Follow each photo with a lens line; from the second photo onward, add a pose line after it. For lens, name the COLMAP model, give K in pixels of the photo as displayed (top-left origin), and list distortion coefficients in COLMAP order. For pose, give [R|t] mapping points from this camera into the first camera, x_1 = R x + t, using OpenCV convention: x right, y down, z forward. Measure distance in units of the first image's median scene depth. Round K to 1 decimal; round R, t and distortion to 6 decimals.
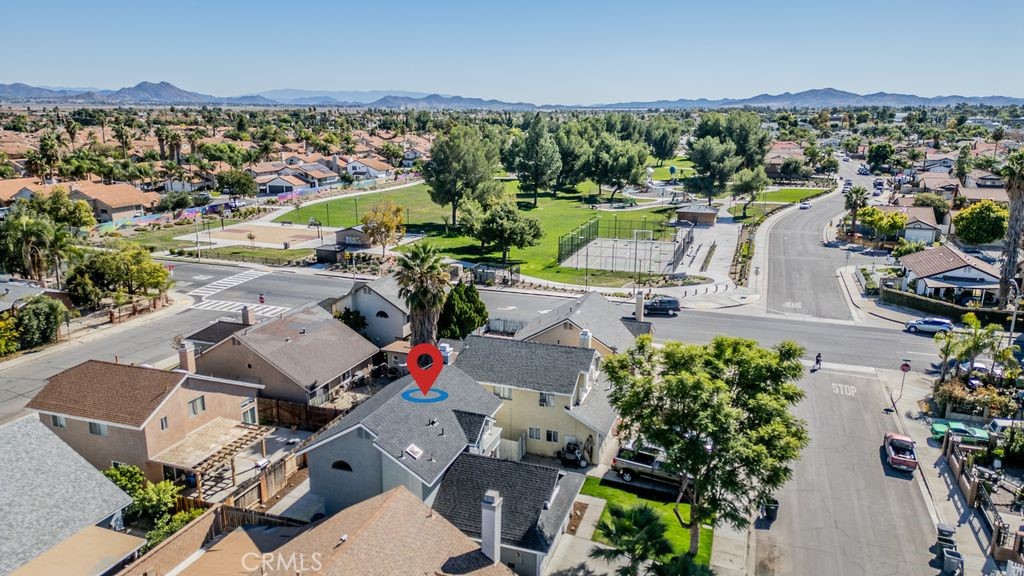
lens RADIAL K [[706.0, 0, 515.6], [0, 706.0, 293.8], [0, 0, 1]] dist [0.045419, -0.039030]
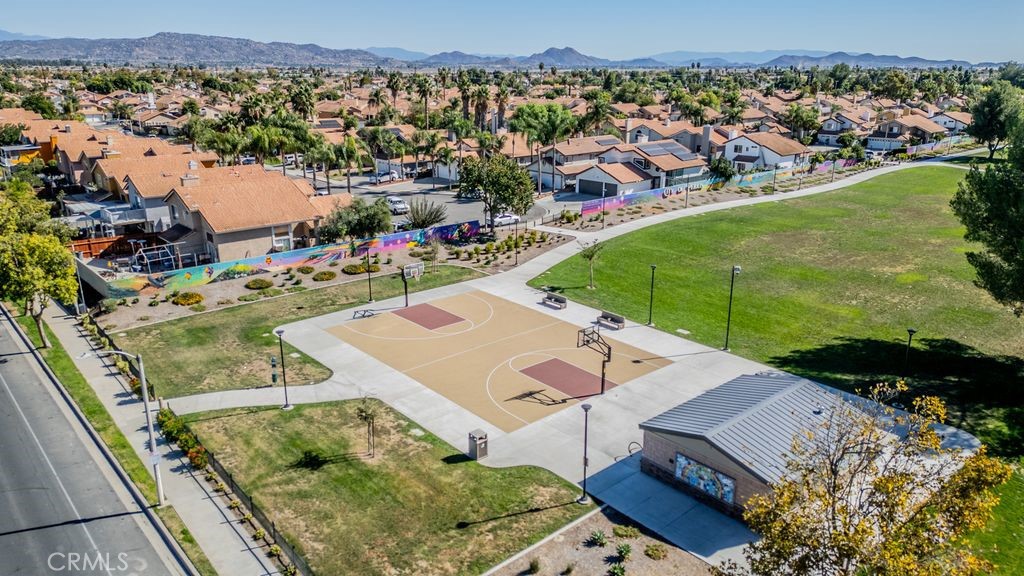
lens RADIAL K [[706.0, 0, 511.4], [0, 706.0, 294.1], [0, 0, 1]] dist [0.045419, -0.039030]
pose [[0.868163, 0.142550, -0.475365, -0.099444], [-0.118942, 0.989708, 0.079564, -0.087648], [0.481815, -0.012534, 0.876183, 0.417804]]
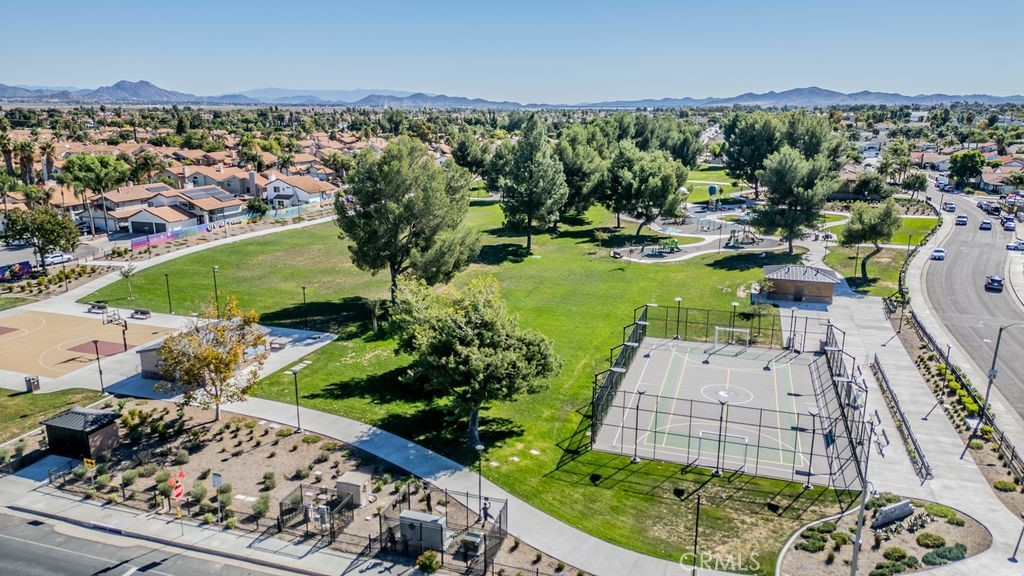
lens RADIAL K [[706.0, 0, 514.1], [0, 706.0, 288.7], [0, 0, 1]] dist [0.045419, -0.039030]
pose [[0.999835, -0.005630, 0.017274, 0.001681], [0.005721, 0.999970, -0.005206, -0.072869], [-0.017245, 0.005303, 0.999837, 0.279070]]
